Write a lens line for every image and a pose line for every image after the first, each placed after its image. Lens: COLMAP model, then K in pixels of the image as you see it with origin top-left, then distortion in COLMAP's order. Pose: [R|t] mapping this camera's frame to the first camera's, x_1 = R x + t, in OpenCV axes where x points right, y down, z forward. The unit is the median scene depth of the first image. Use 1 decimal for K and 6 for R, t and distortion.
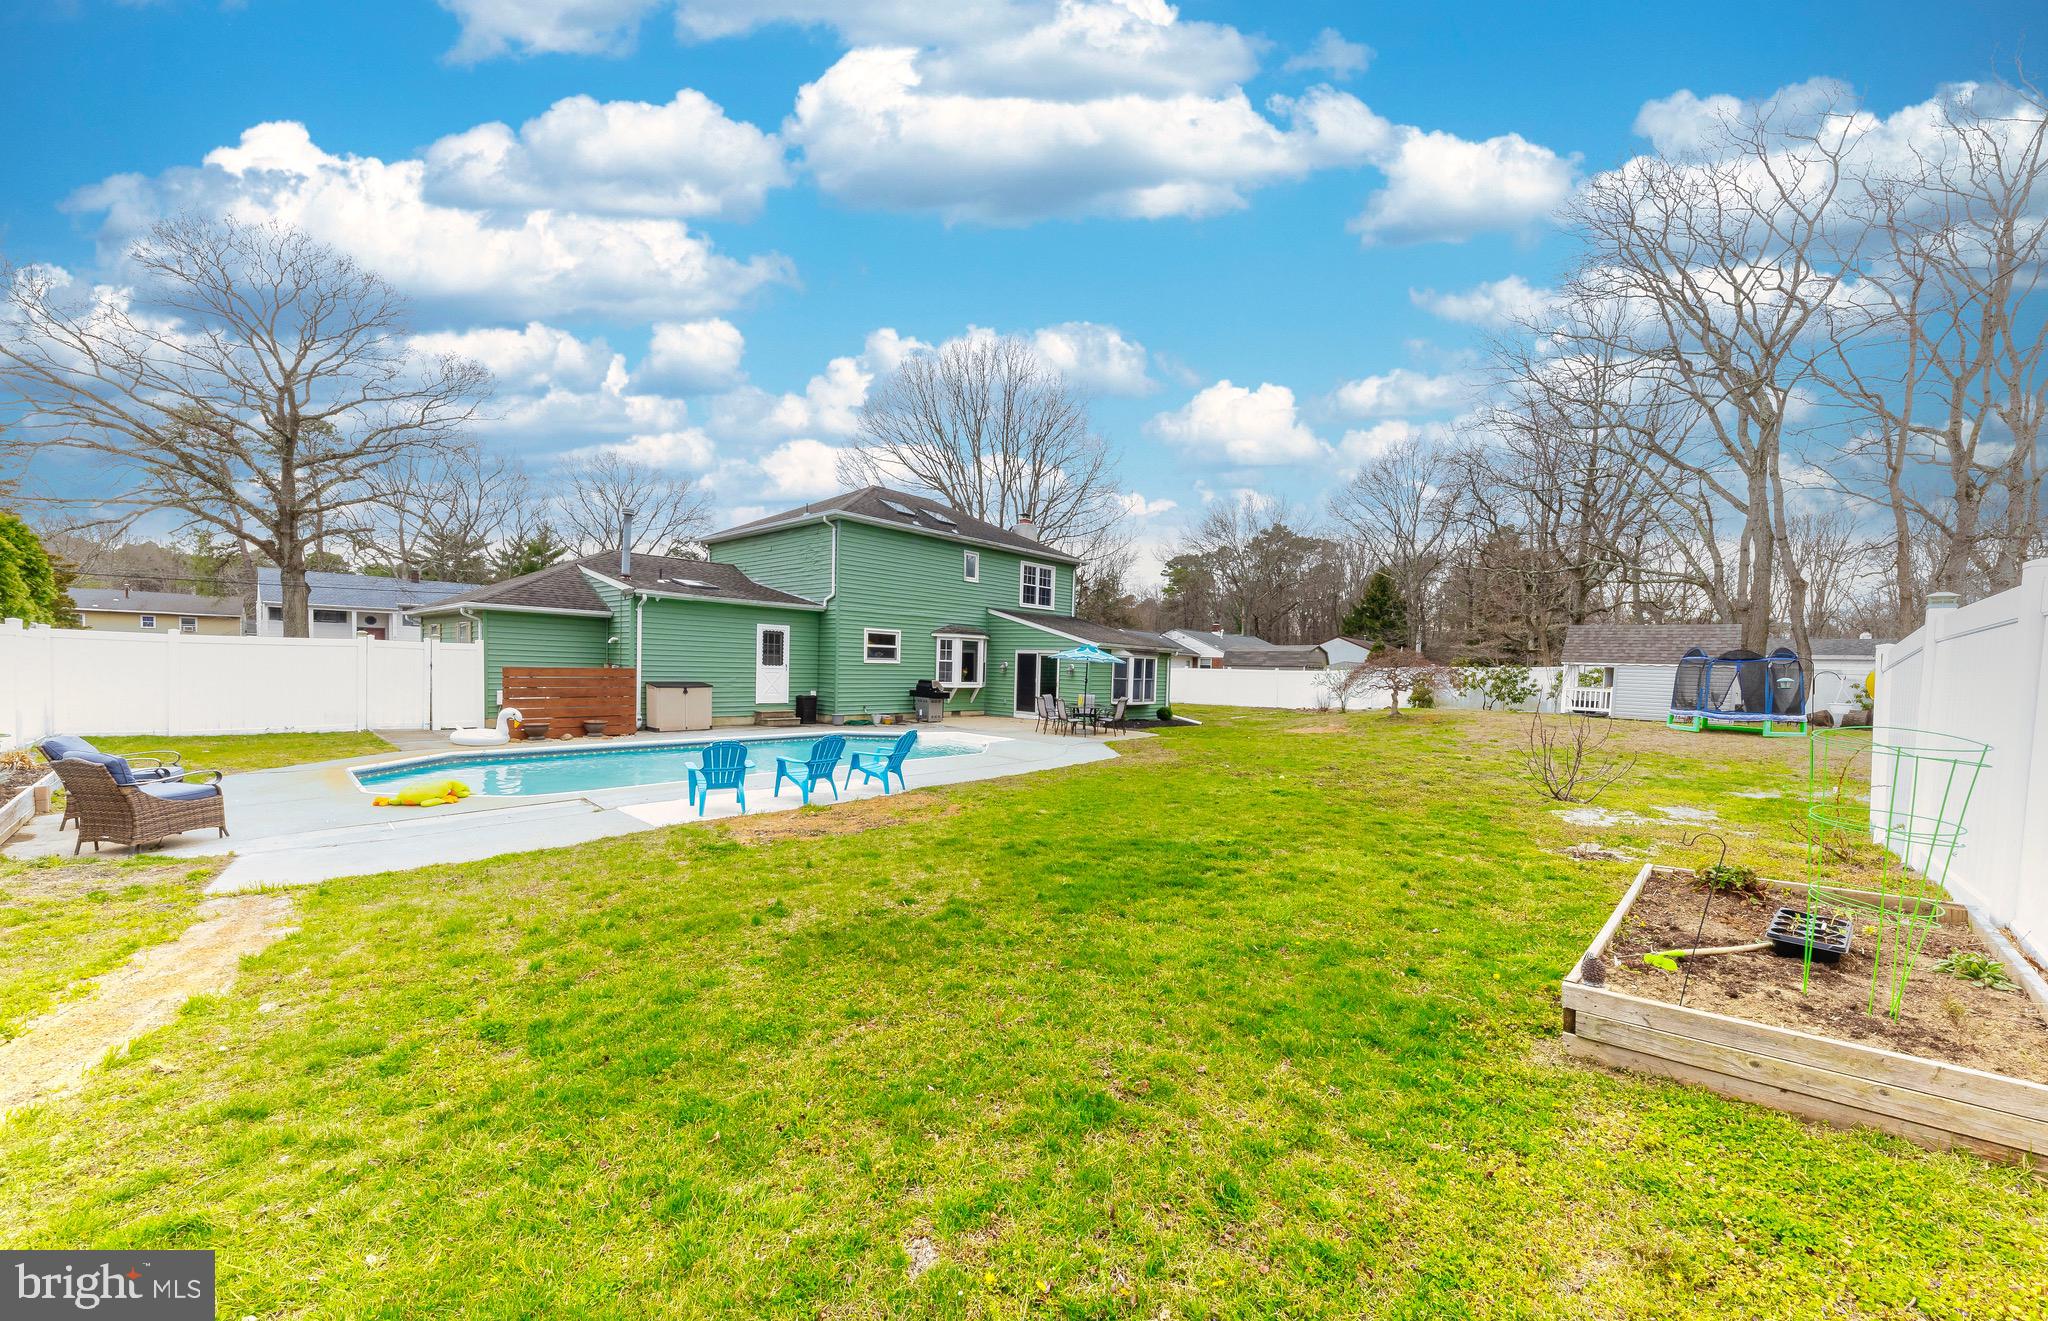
lens RADIAL K [[727.8, 0, 1028.5], [0, 727.8, 669.5], [0, 0, 1]] dist [0.006333, -0.000062]
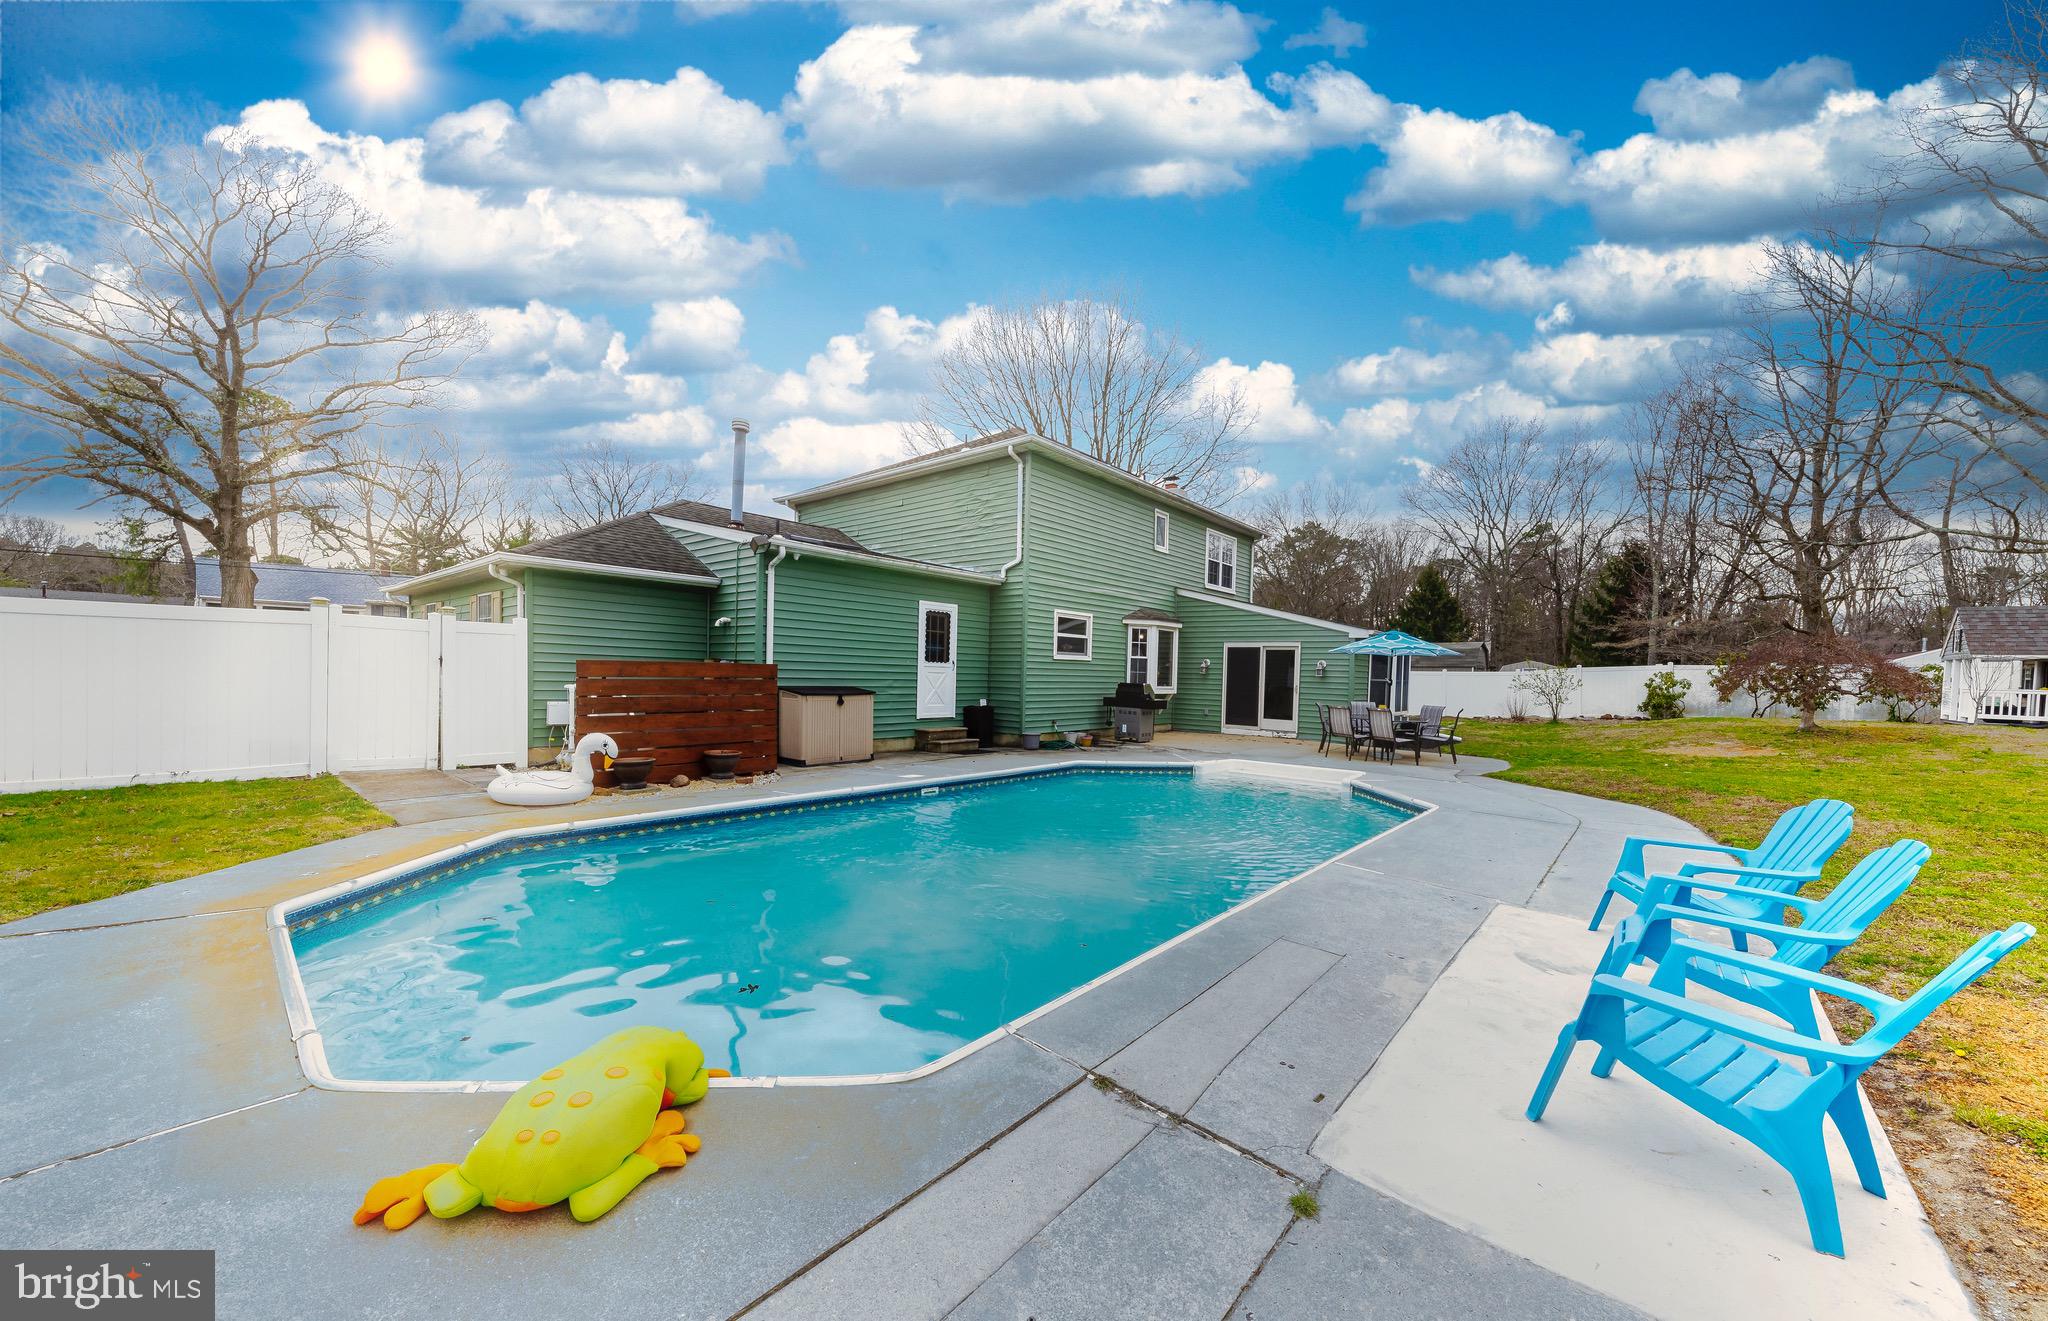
lens RADIAL K [[727.8, 0, 1027.2], [0, 727.8, 667.5], [0, 0, 1]] dist [0.006333, -0.000062]
pose [[0.999613, -0.004955, 0.027374, -0.259774], [0.005317, 0.999899, -0.013169, 0.007882], [-0.027306, 0.013310, 0.999538, 0.286822]]
